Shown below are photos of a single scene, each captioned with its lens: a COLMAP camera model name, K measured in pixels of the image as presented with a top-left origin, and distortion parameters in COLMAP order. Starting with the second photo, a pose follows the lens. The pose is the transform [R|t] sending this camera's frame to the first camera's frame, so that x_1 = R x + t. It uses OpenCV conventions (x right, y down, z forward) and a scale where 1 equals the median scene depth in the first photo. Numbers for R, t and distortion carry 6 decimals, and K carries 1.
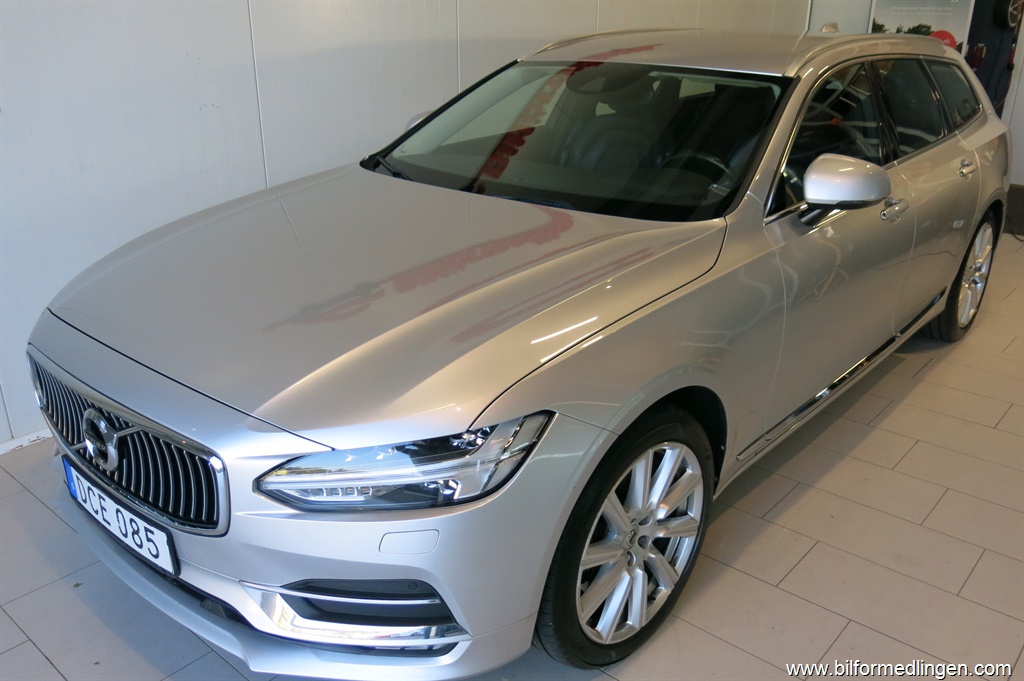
lens RADIAL K [[847.6, 0, 513.2], [0, 847.6, 342.3], [0, 0, 1]] dist [0.002856, -0.005380]
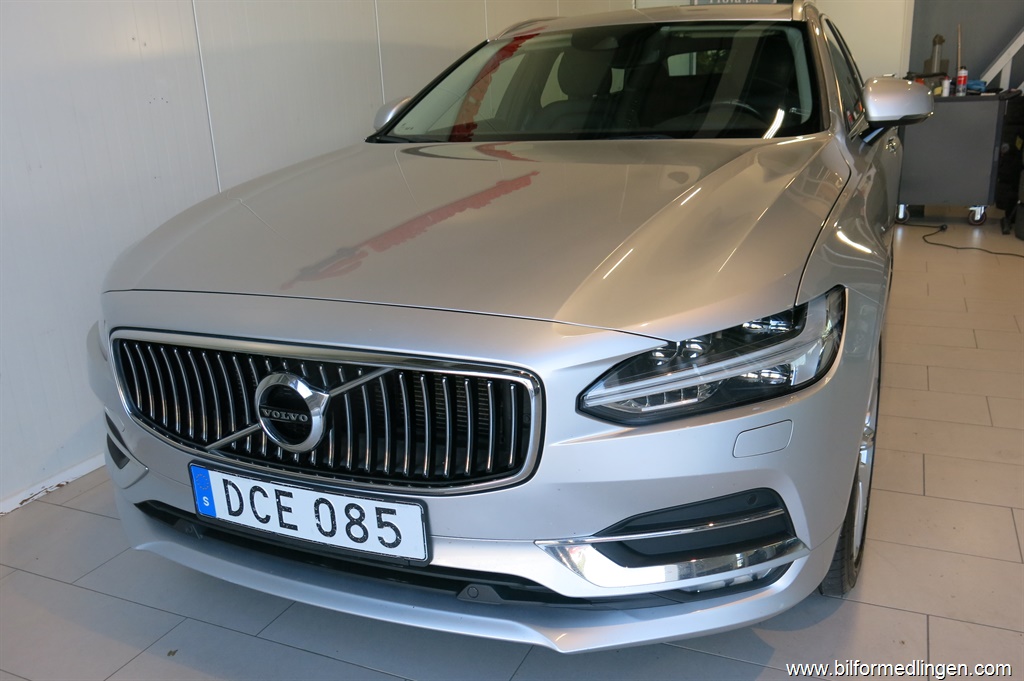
lens RADIAL K [[844.7, 0, 509.5], [0, 844.7, 339.0], [0, 0, 1]] dist [-0.016747, 0.001725]
pose [[0.954458, -0.125509, 0.270661, -0.507871], [0.150015, 0.986076, -0.071757, 0.137865], [-0.257886, 0.109092, 0.959997, 0.206324]]
